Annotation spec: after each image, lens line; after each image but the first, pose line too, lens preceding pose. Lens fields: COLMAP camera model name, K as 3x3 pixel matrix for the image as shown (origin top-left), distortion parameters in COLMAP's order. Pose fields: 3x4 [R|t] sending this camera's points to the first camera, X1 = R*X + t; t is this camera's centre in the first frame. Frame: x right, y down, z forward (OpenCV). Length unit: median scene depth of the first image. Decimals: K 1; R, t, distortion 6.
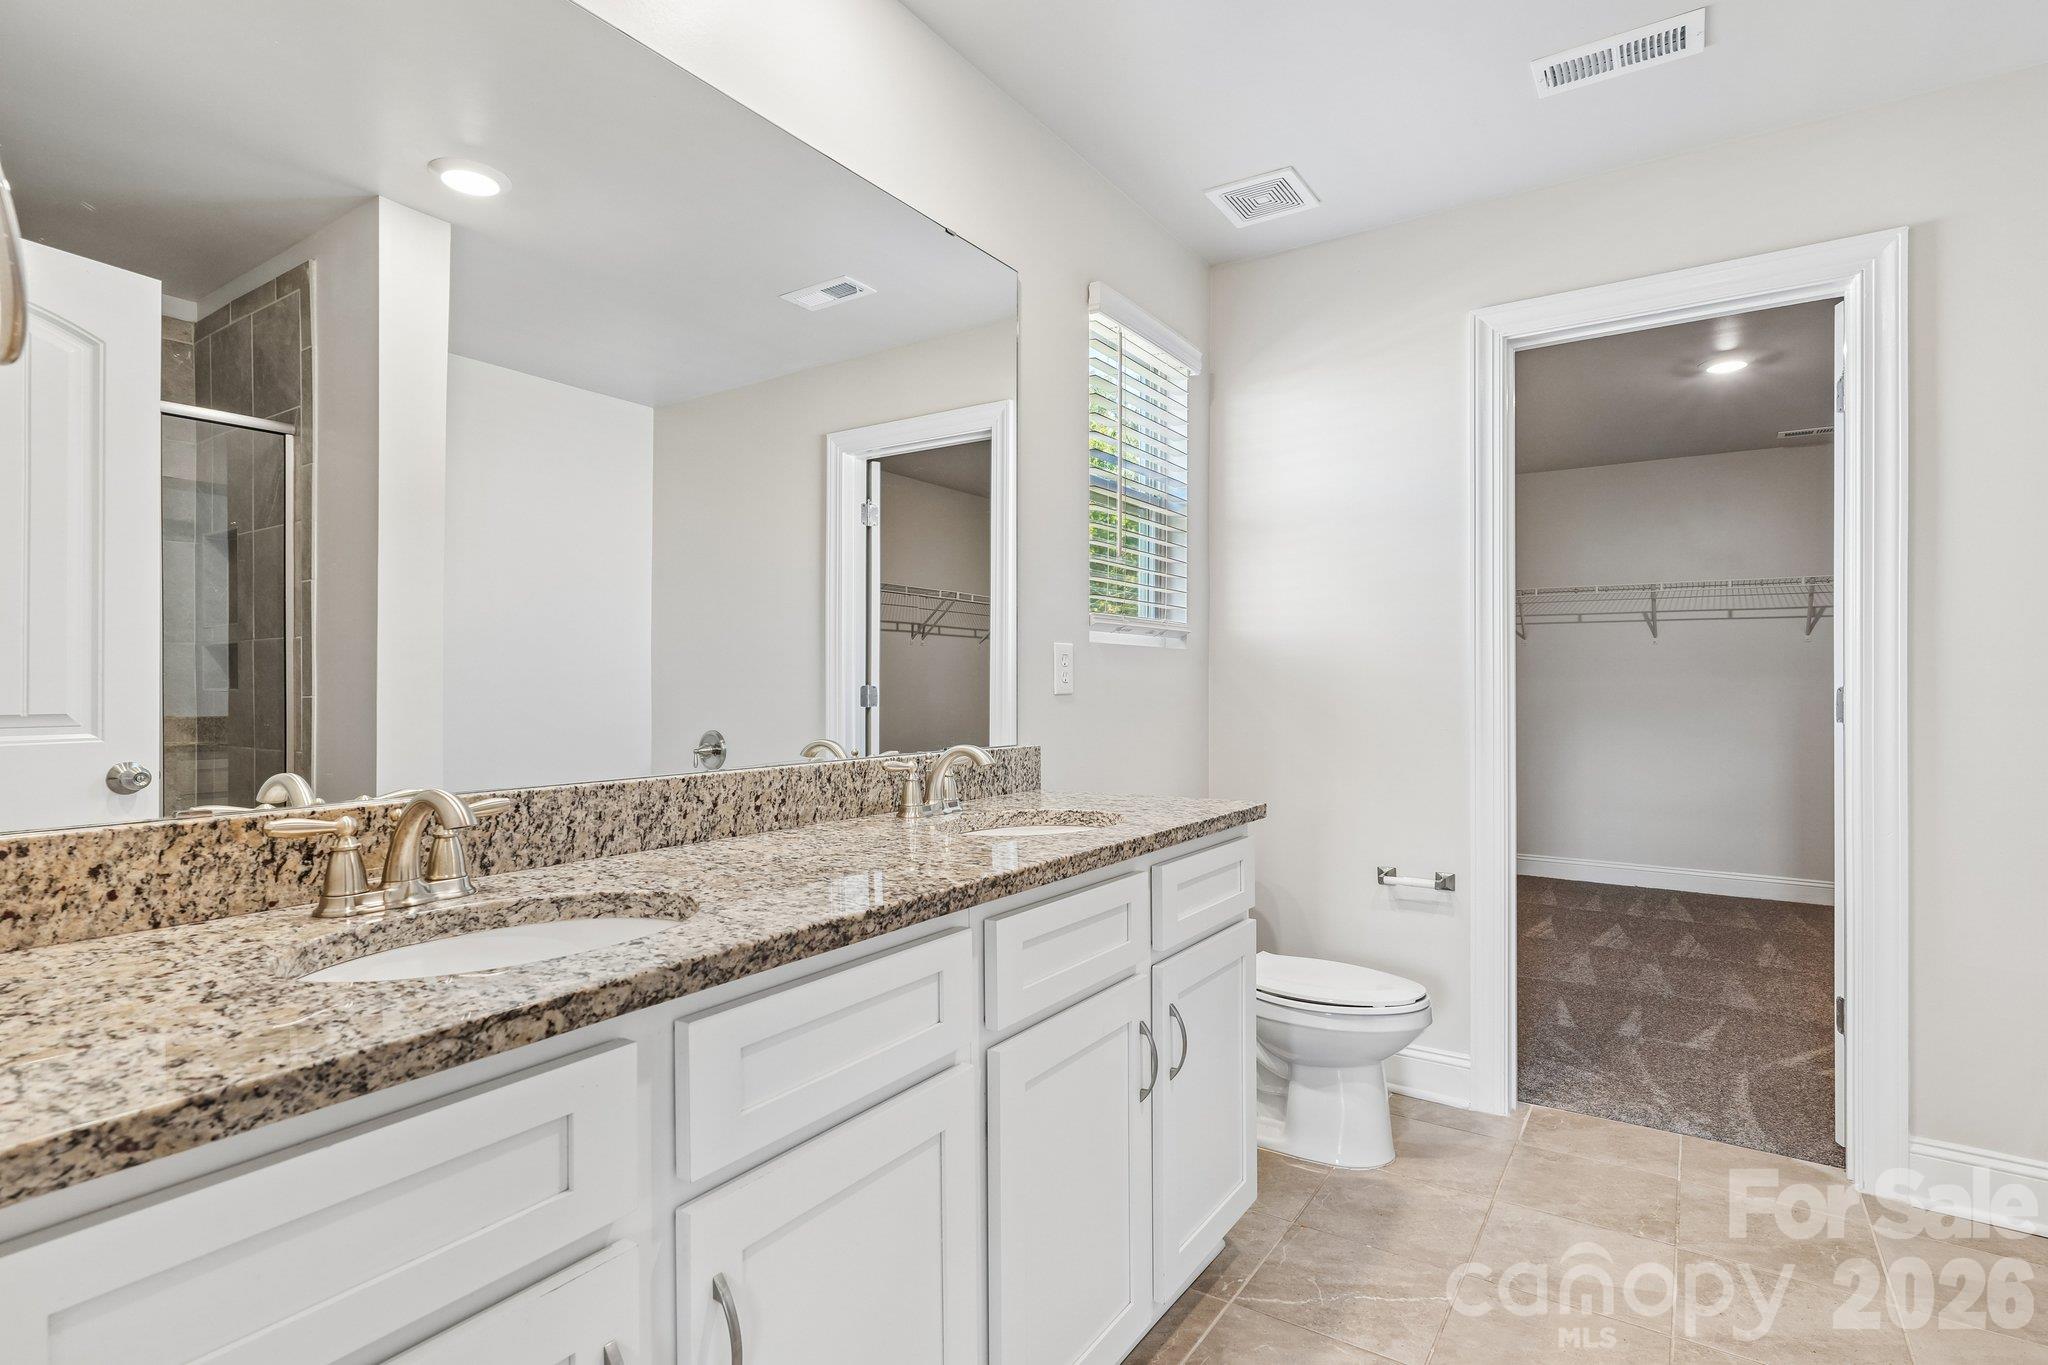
lens RADIAL K [[1007.3, 0, 1030.5], [0, 1007.3, 691.3], [0, 0, 1]] dist [0.002479, -0.000709]
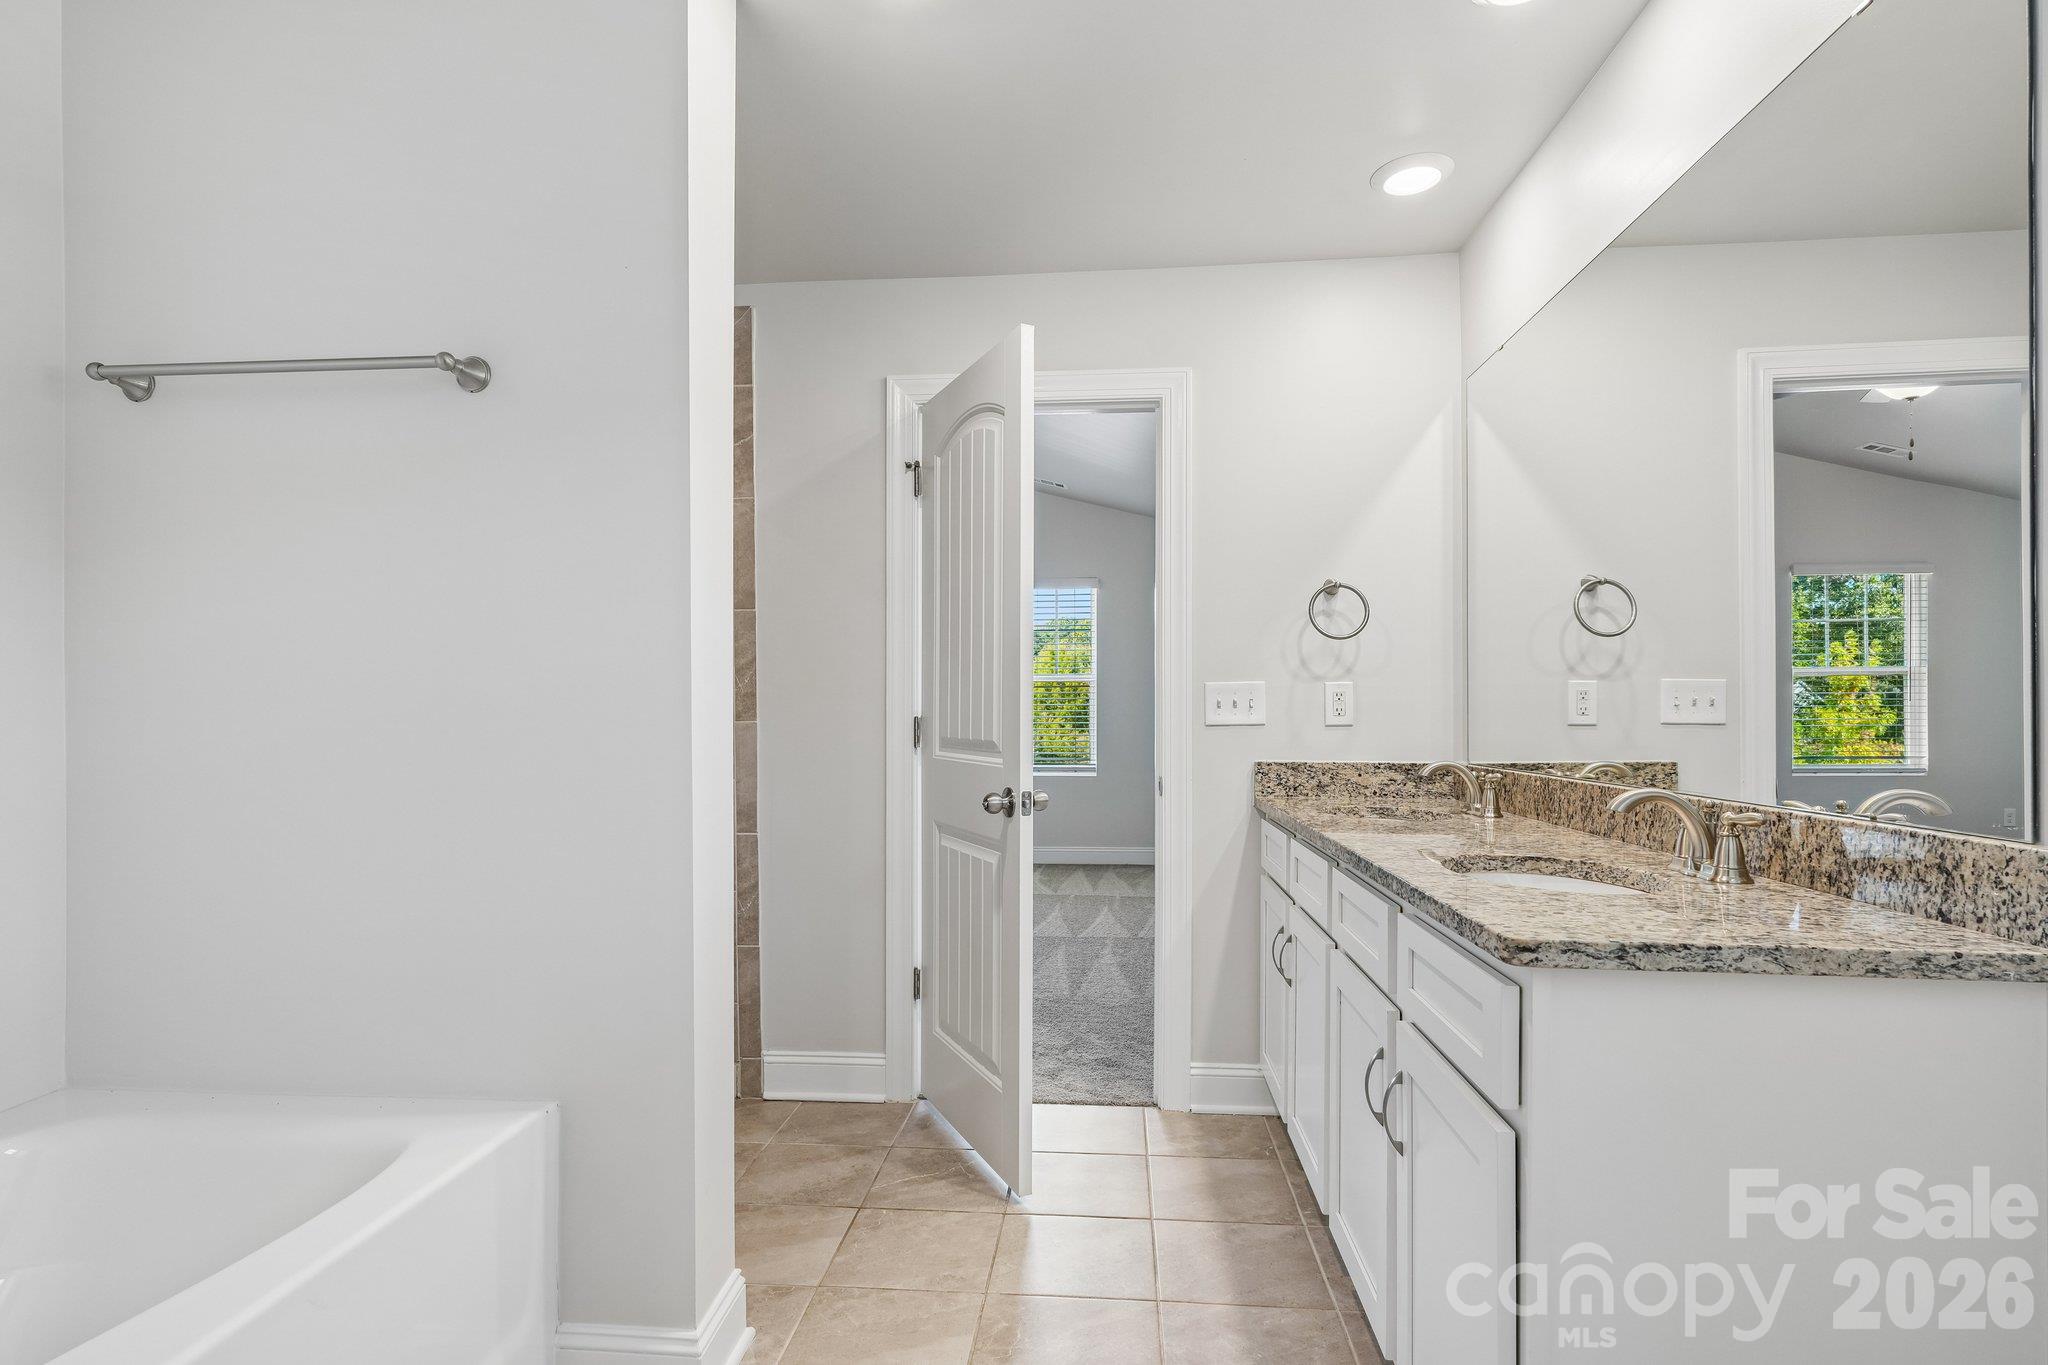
lens RADIAL K [[1007.3, 0, 1030.5], [0, 1007.3, 691.3], [0, 0, 1]] dist [0.002479, -0.000709]
pose [[-0.873283, -0.011951, -0.487067, 0.658084], [-0.004116, 0.999844, -0.017153, -0.008516], [0.487196, -0.012975, -0.873196, 1.233437]]
